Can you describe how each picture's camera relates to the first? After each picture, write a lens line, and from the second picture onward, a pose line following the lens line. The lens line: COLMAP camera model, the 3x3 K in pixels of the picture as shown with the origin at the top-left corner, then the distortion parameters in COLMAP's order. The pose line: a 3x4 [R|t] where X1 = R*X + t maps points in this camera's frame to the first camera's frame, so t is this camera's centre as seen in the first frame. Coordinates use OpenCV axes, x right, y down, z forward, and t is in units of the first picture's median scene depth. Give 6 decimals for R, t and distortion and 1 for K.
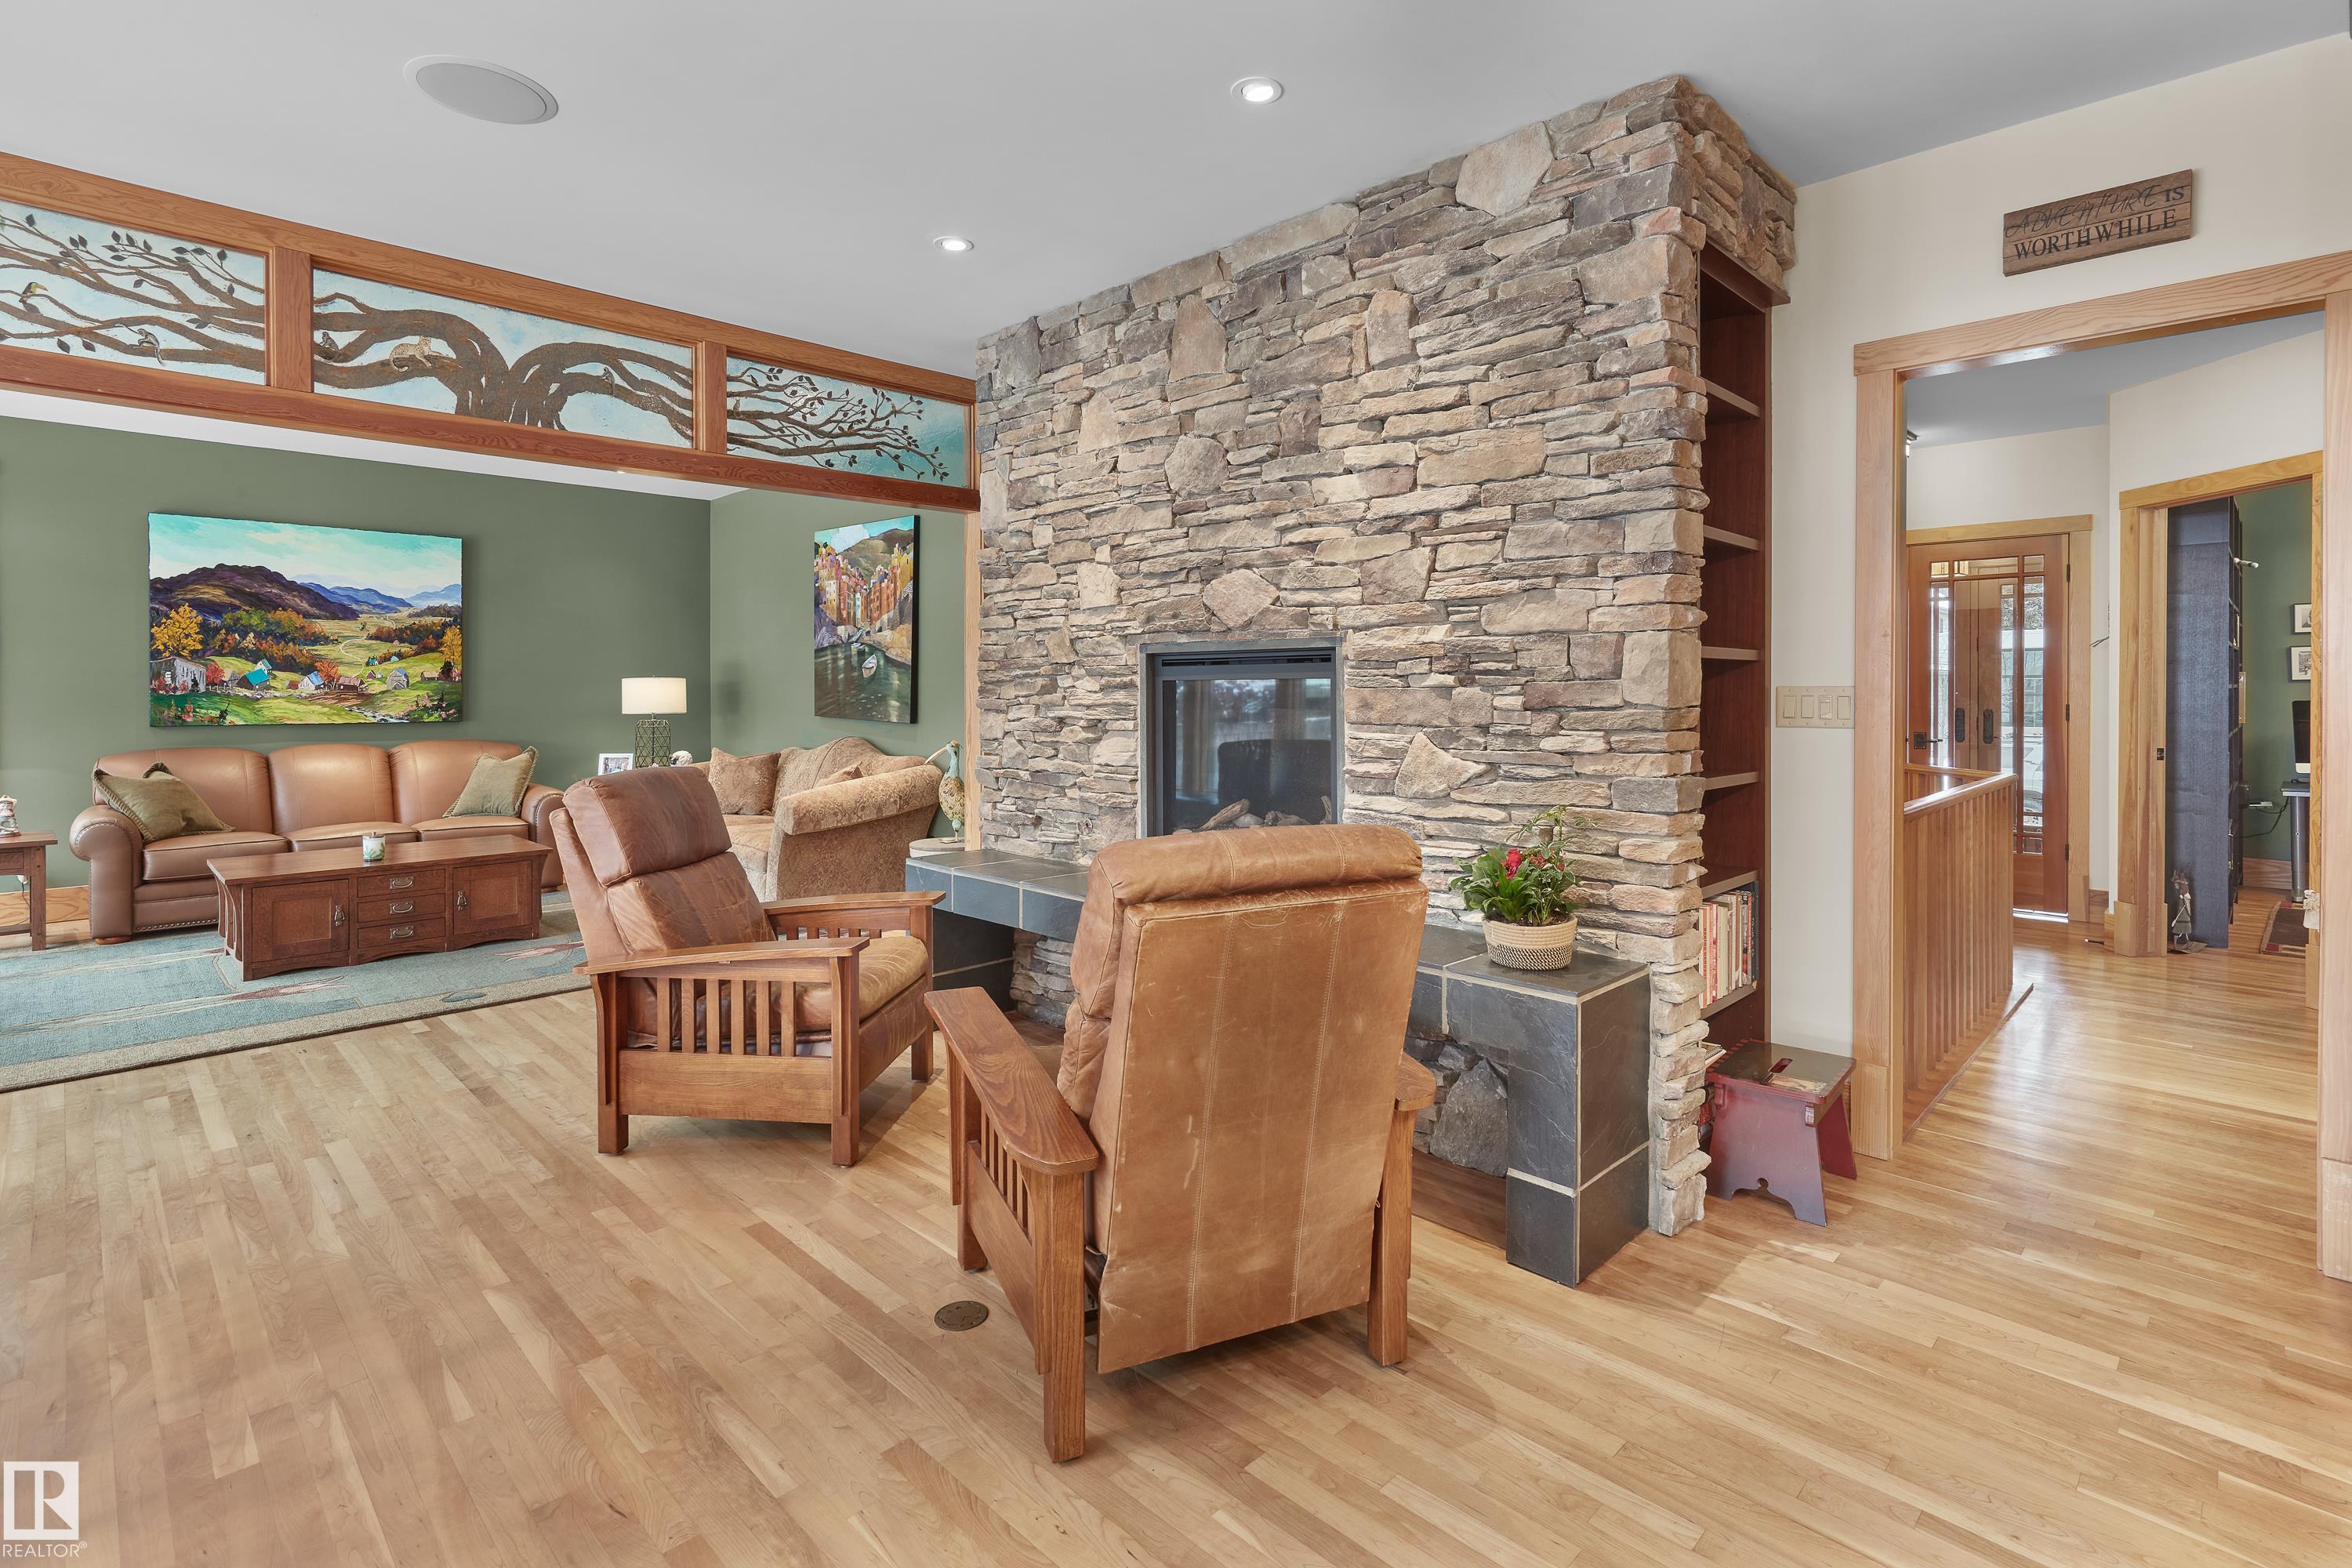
lens RADIAL K [[1110.3, 0, 1188.1], [0, 1110.3, 695.1], [0, 0, 1]] dist [0.002023, 0.001070]
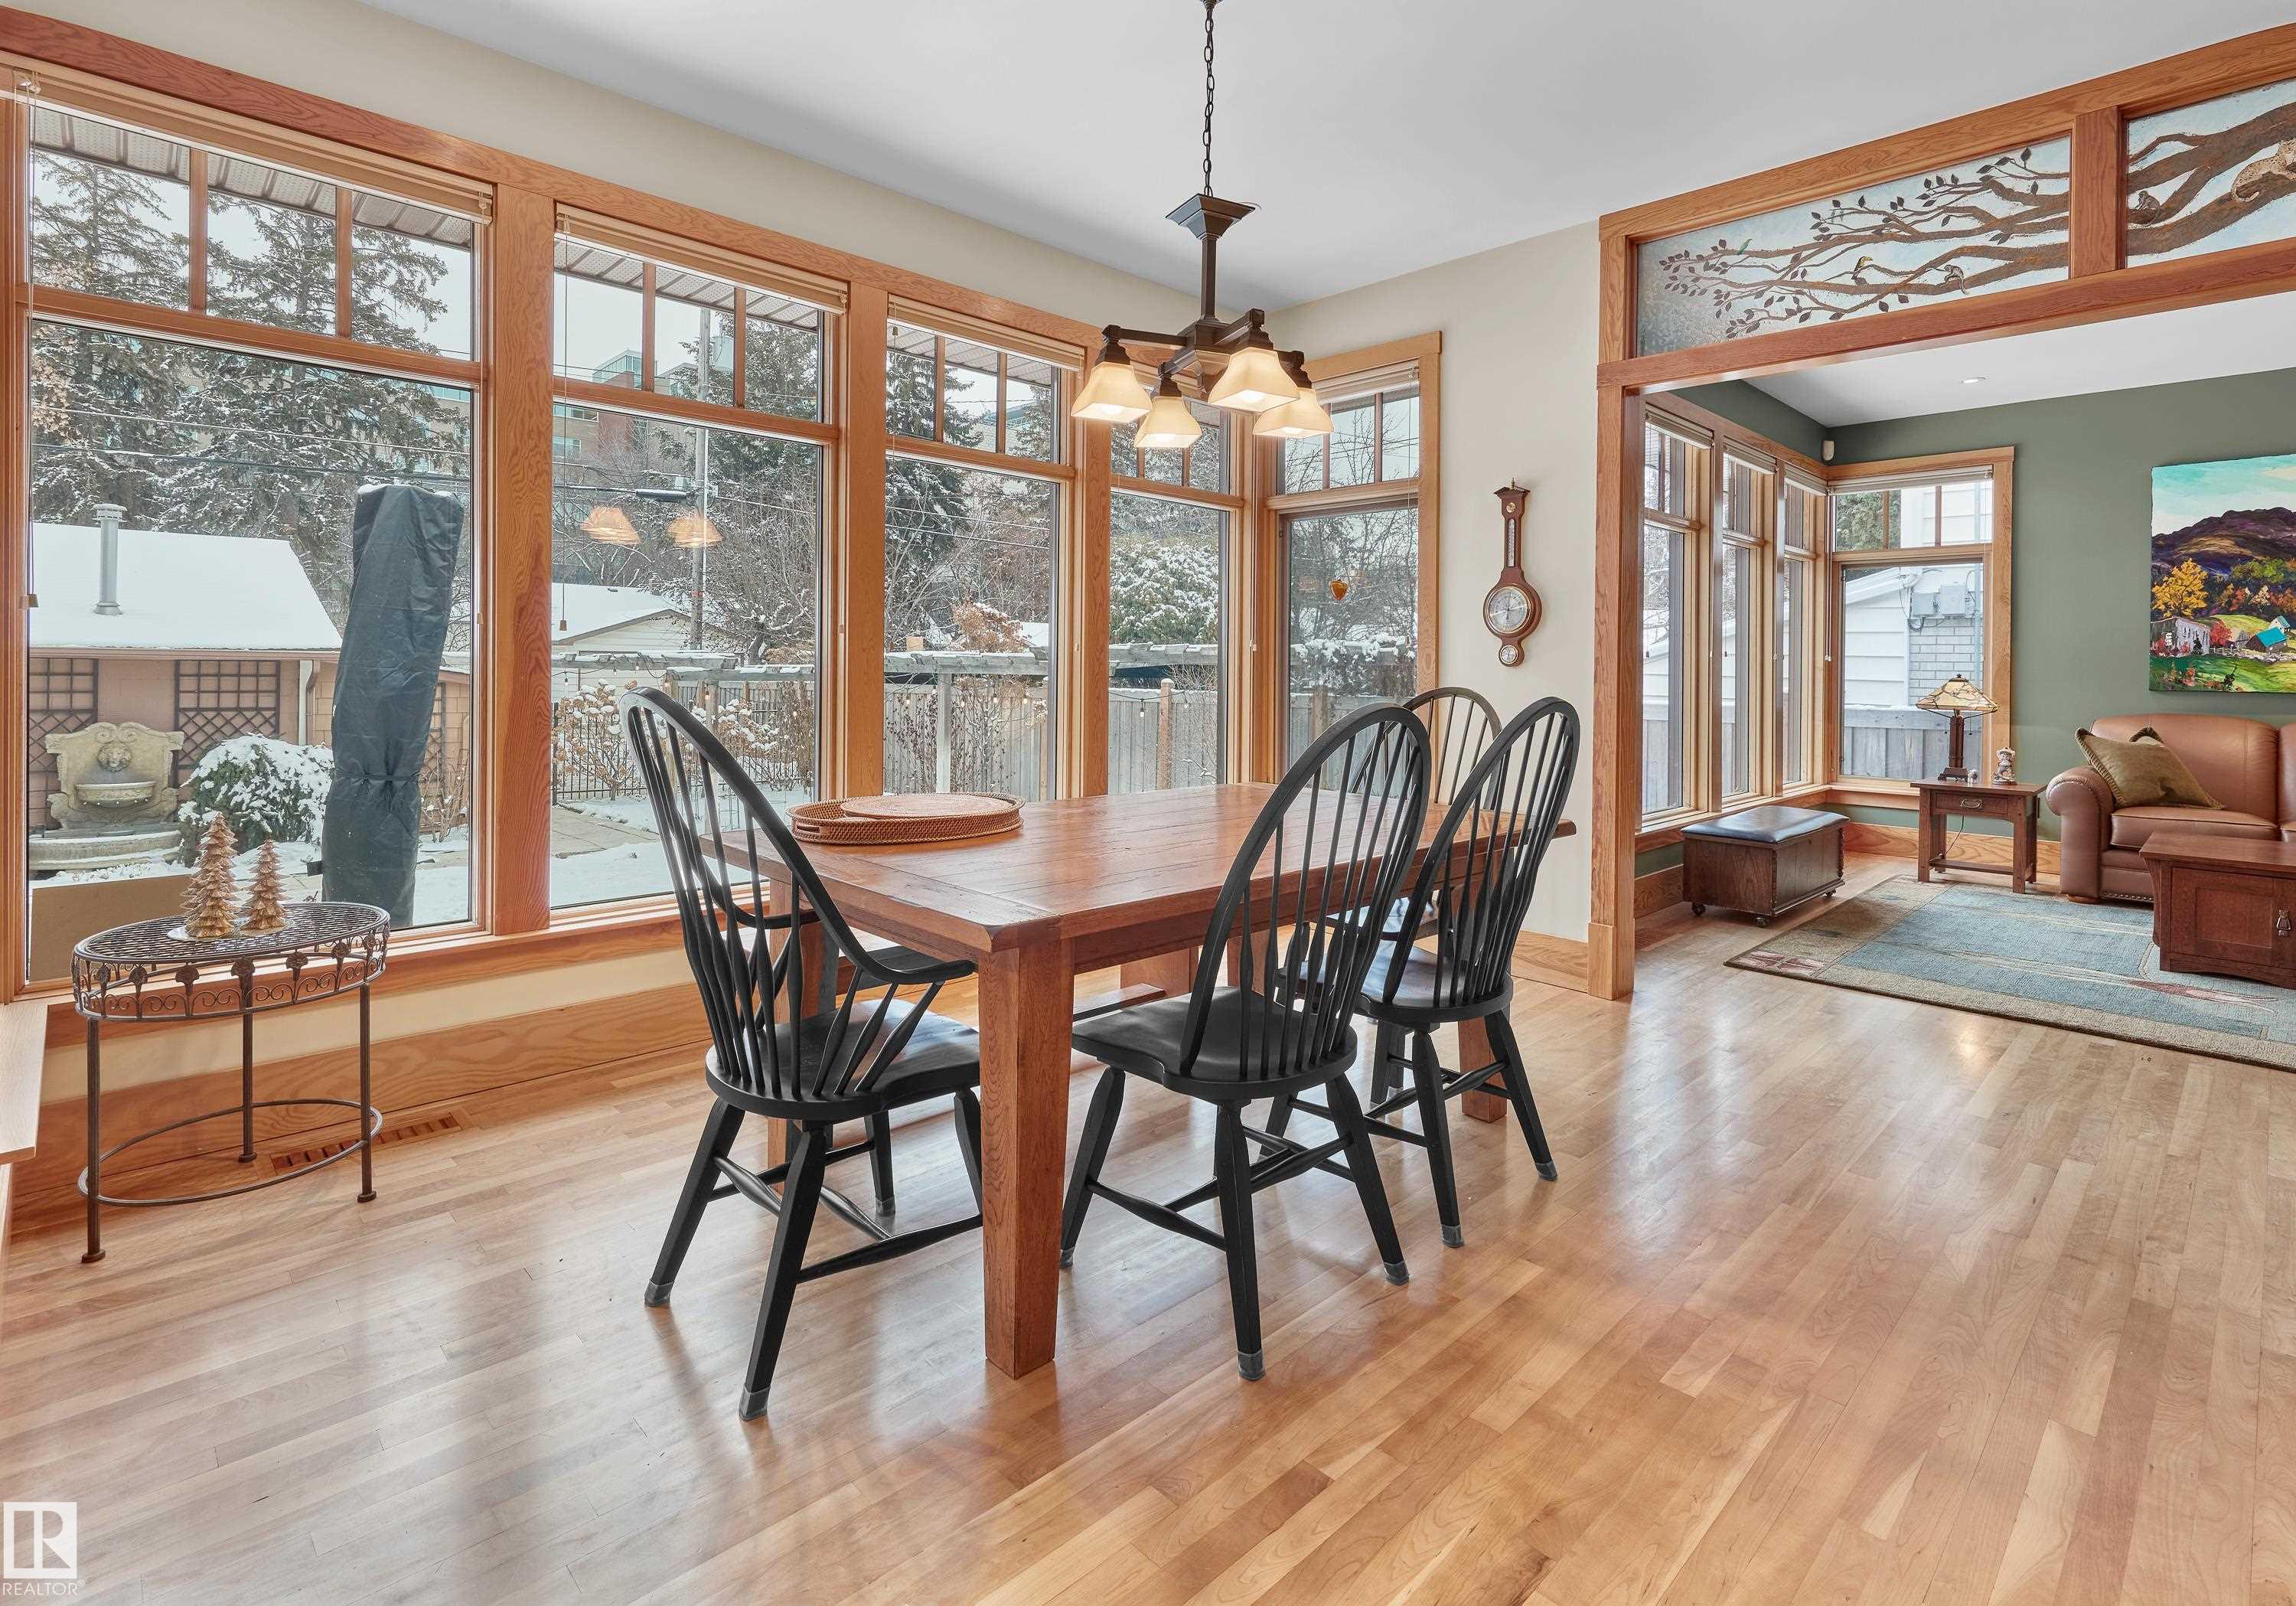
lens RADIAL K [[1106.3, 0, 1150.4], [0, 1106.3, 670.3], [0, 0, 1]] dist [-0.004801, 0.000585]
pose [[-0.018752, 0.004028, -0.999816, 0.031262], [-0.016948, 0.999847, 0.004346, 0.020629], [0.999681, 0.017027, -0.018681, 0.151306]]
